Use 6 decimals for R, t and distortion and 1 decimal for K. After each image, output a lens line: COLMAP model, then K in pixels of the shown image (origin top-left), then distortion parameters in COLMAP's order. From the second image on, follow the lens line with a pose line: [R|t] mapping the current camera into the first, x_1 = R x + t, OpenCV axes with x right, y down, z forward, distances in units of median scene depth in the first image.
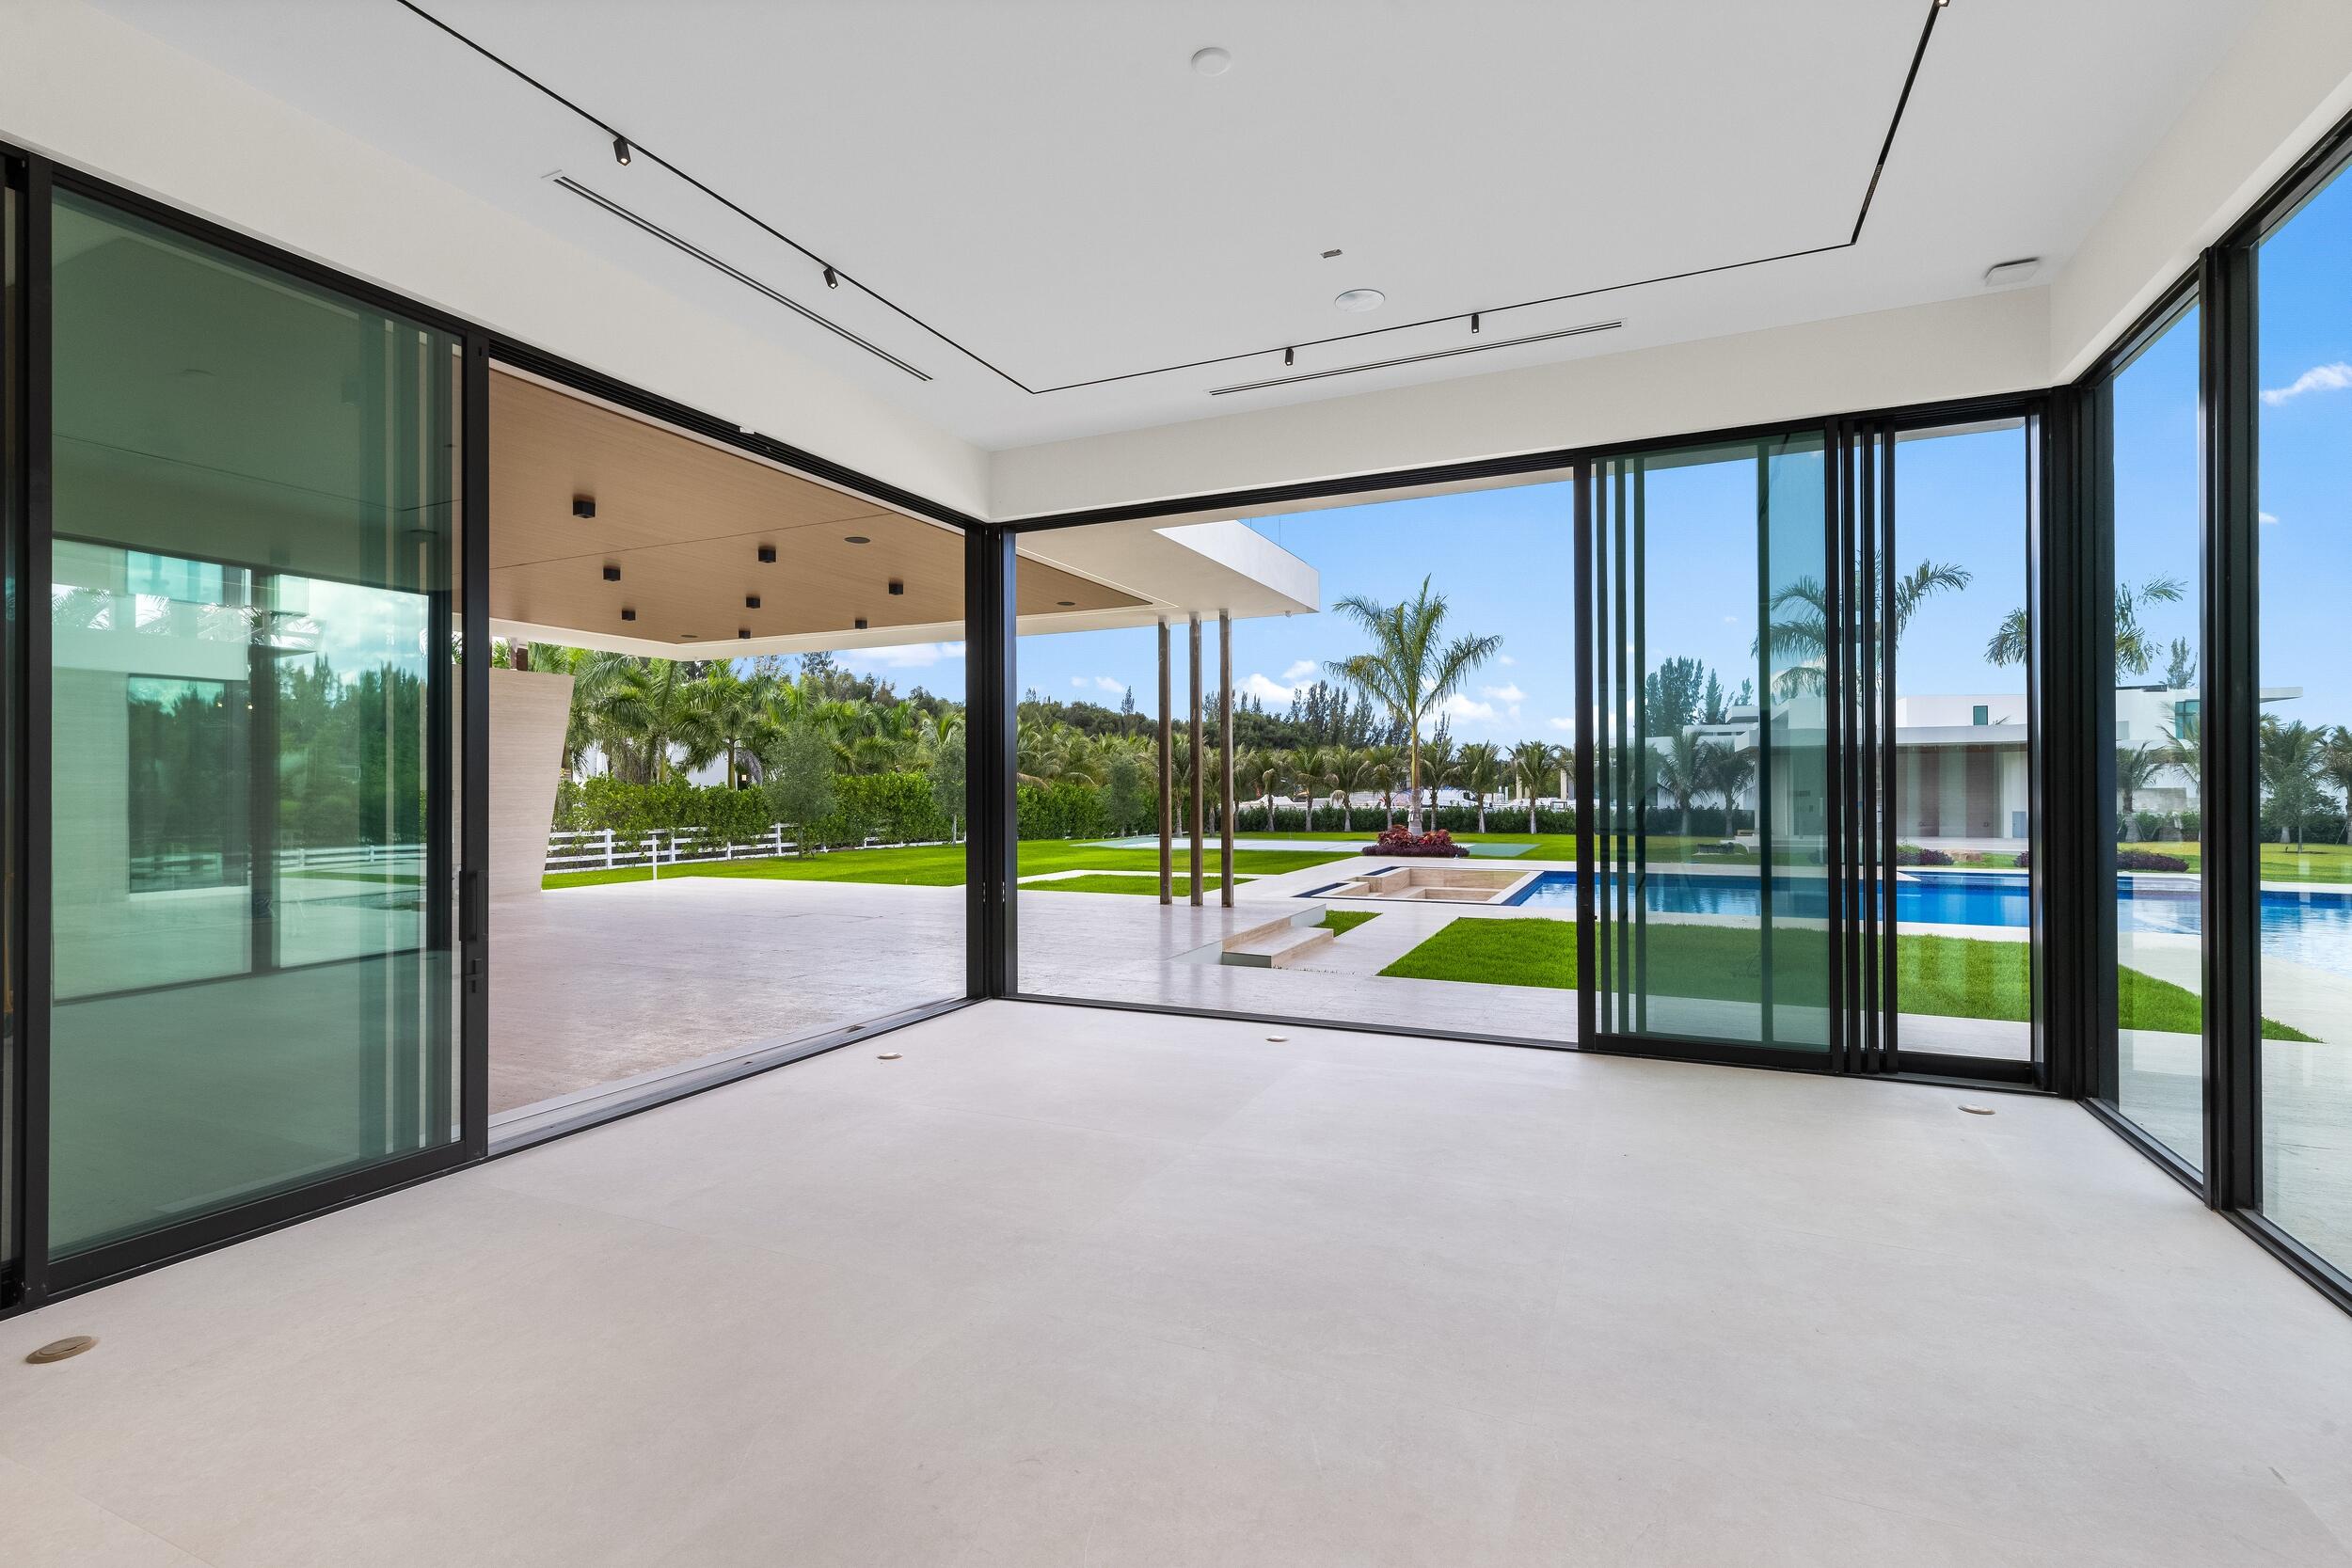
lens RADIAL K [[1059.2, 0, 1176.6], [0, 1059.2, 789.9], [0, 0, 1]] dist [0.004518, -0.000387]
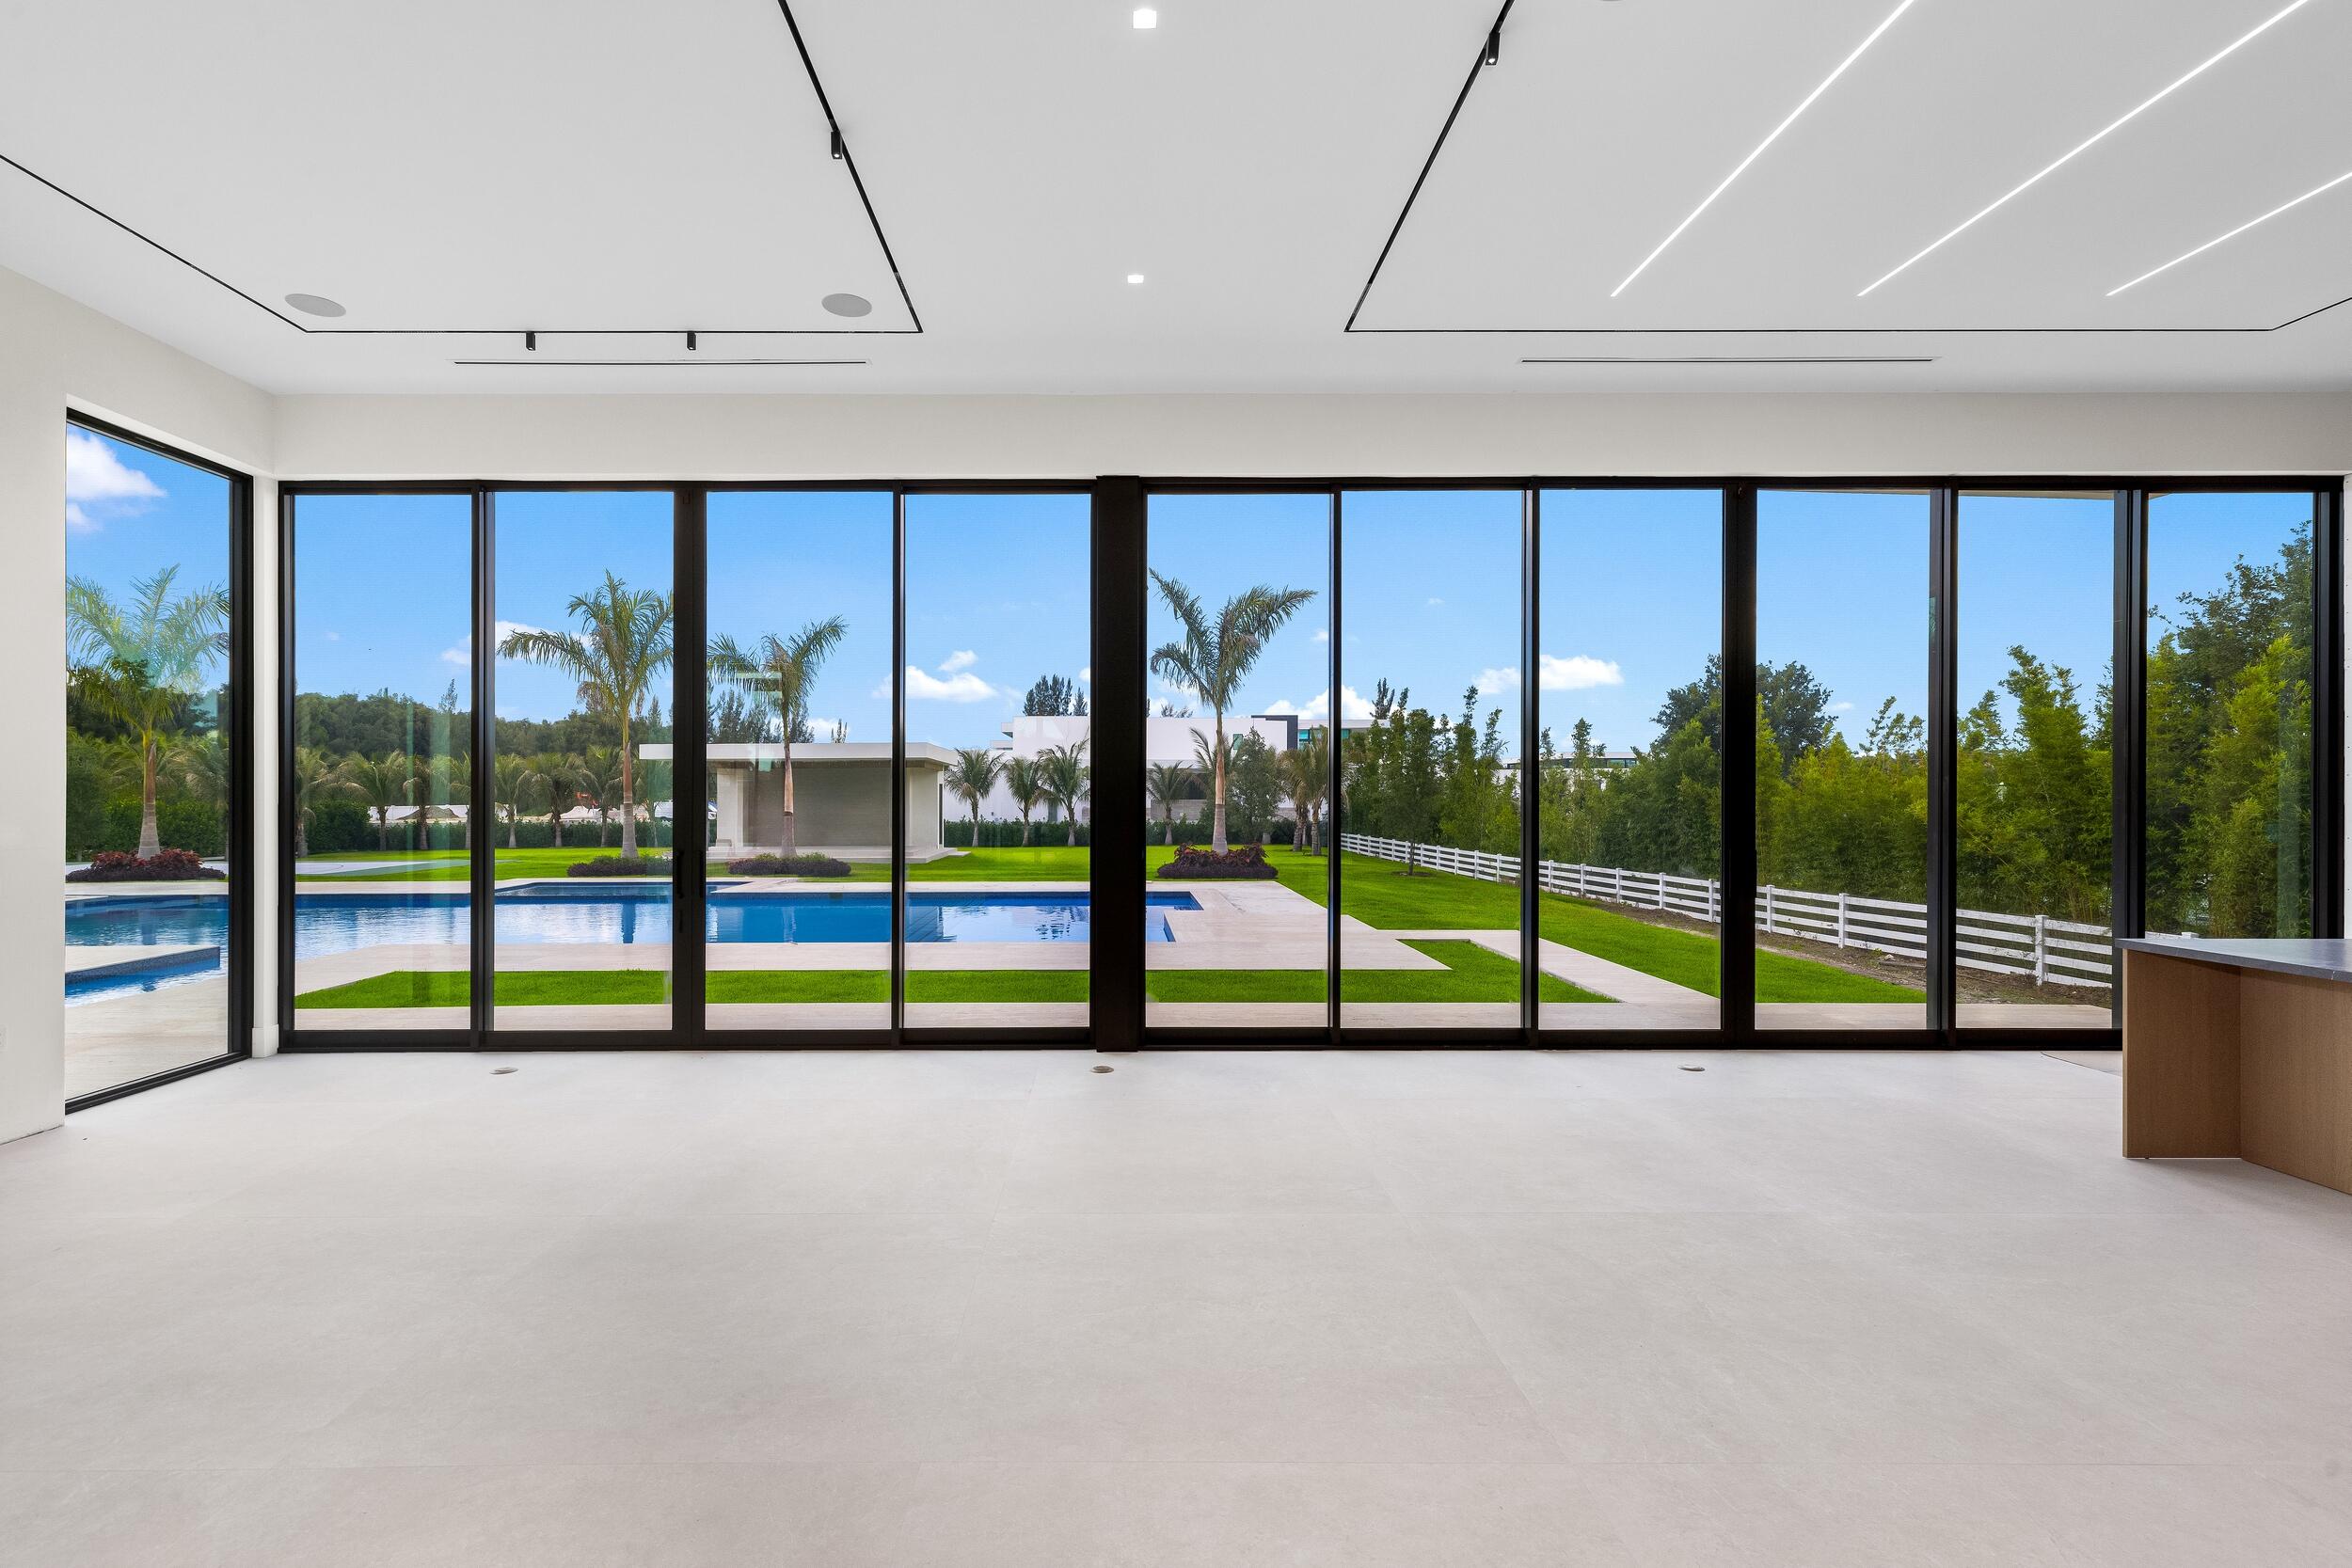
lens RADIAL K [[1108.2, 0, 1131.7], [0, 1108.2, 797.5], [0, 0, 1]] dist [-0.002141, 0.000106]
pose [[0.914029, 0.002845, 0.405640, 0.150577], [-0.001530, 0.999992, -0.003565, -0.001170], [-0.405647, 0.002638, 0.914026, -0.038488]]
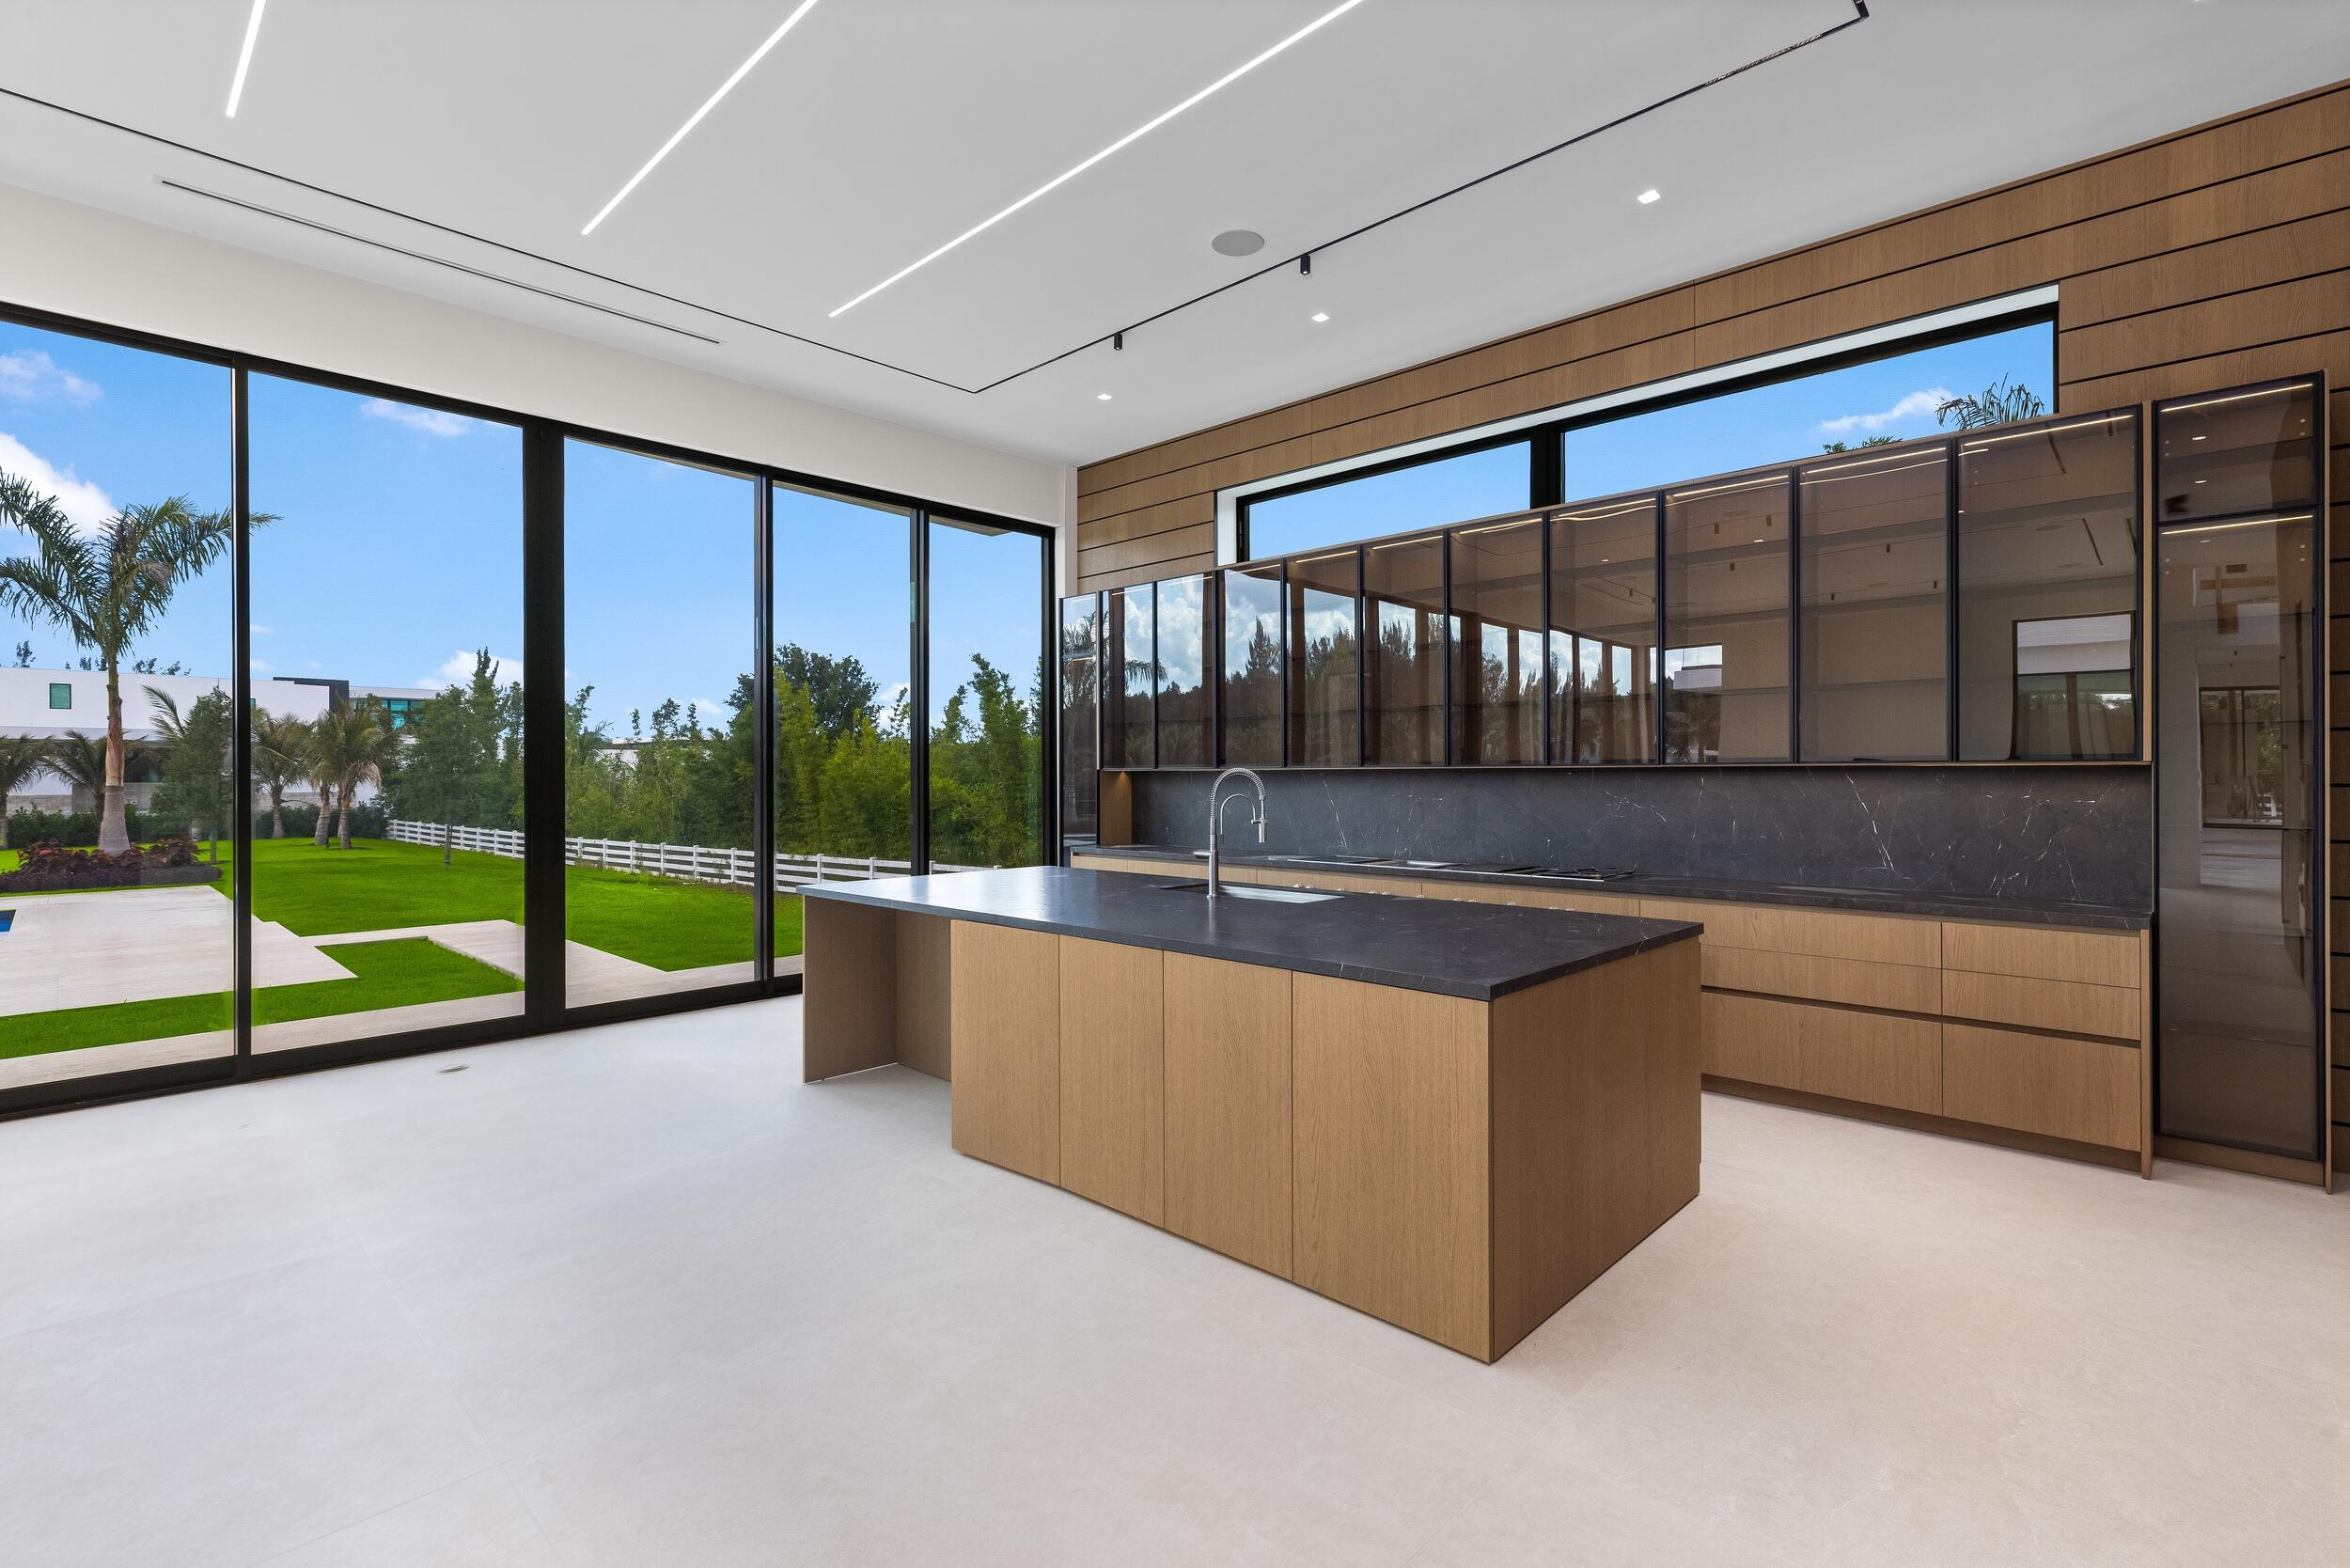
lens RADIAL K [[1058.4, 0, 1172.6], [0, 1058.4, 776.7], [0, 0, 1]] dist [0.004518, -0.000387]
pose [[0.346680, 0.002217, 0.937981, 0.165652], [0.005058, 0.999978, -0.004233, -0.000303], [-0.937970, 0.006211, 0.346661, -0.045294]]
